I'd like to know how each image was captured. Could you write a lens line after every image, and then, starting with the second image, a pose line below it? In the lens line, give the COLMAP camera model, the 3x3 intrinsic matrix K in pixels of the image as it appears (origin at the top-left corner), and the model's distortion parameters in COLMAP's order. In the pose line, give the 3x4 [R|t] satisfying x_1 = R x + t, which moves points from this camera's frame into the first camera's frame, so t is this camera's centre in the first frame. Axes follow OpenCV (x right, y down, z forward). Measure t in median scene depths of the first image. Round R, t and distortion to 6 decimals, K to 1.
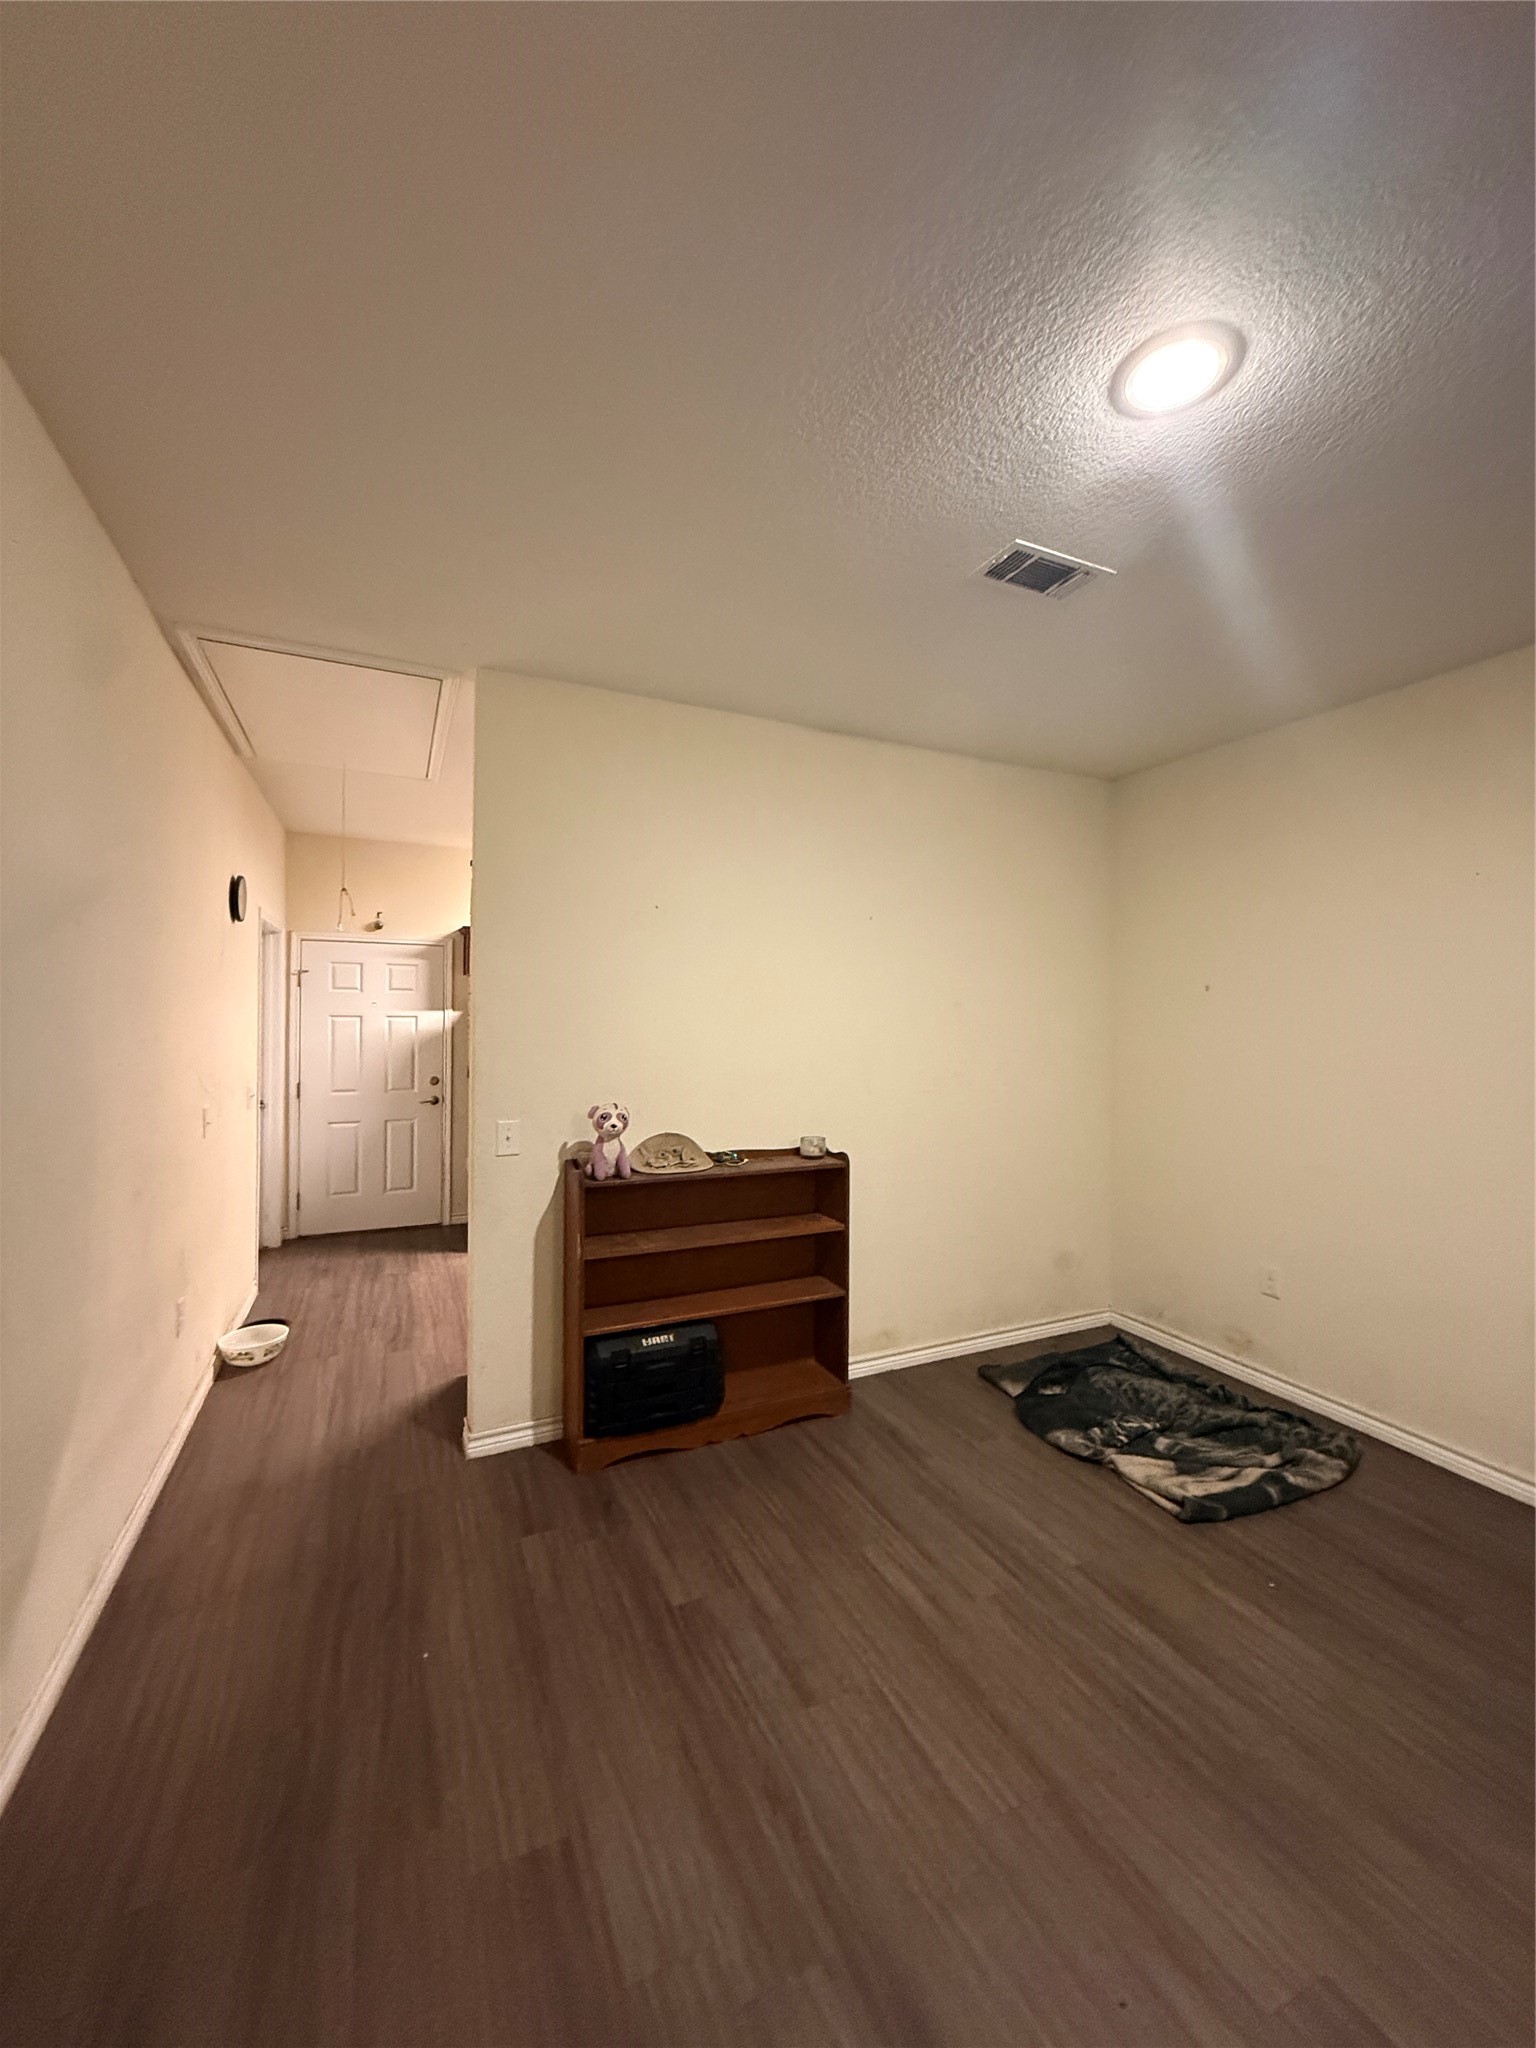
lens RADIAL K [[818.7, 0, 771.2], [0, 818.7, 1017.2], [0, 0, 1]] dist [0.000139, 0.000407]
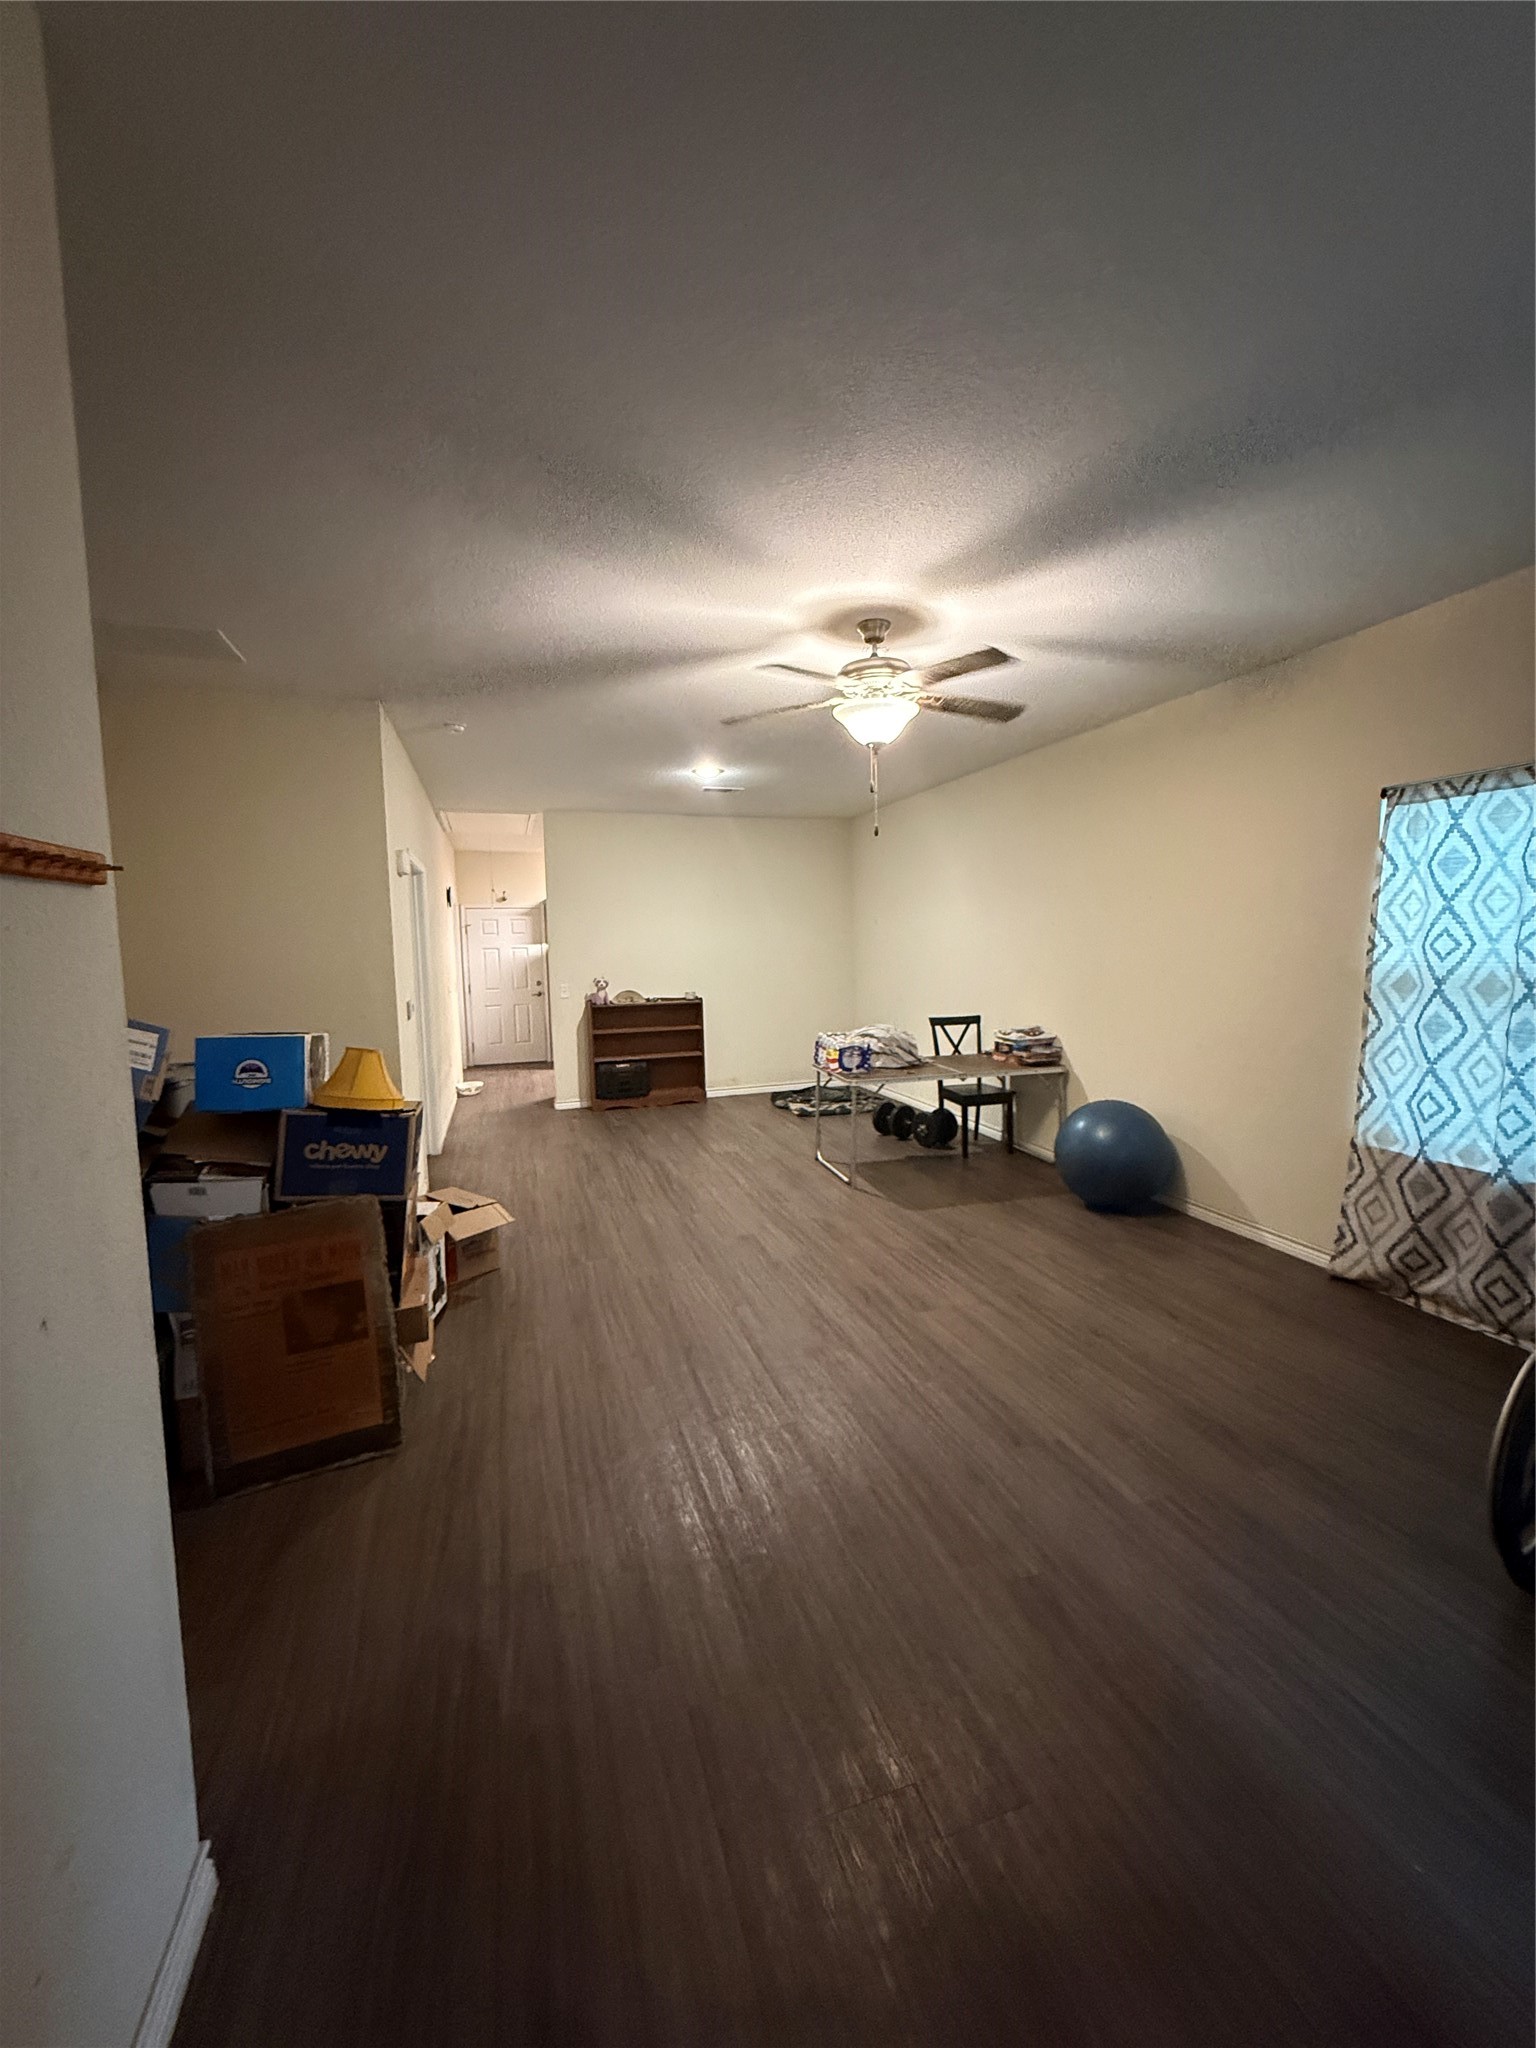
lens RADIAL K [[818.7, 0, 771.2], [0, 818.7, 1017.2], [0, 0, 1]] dist [0.000139, 0.000407]
pose [[0.992758, -0.021651, -0.118161, 0.558602], [0.032064, 0.995697, 0.086946, 0.020251], [0.115770, -0.090105, 0.989181, -1.322365]]
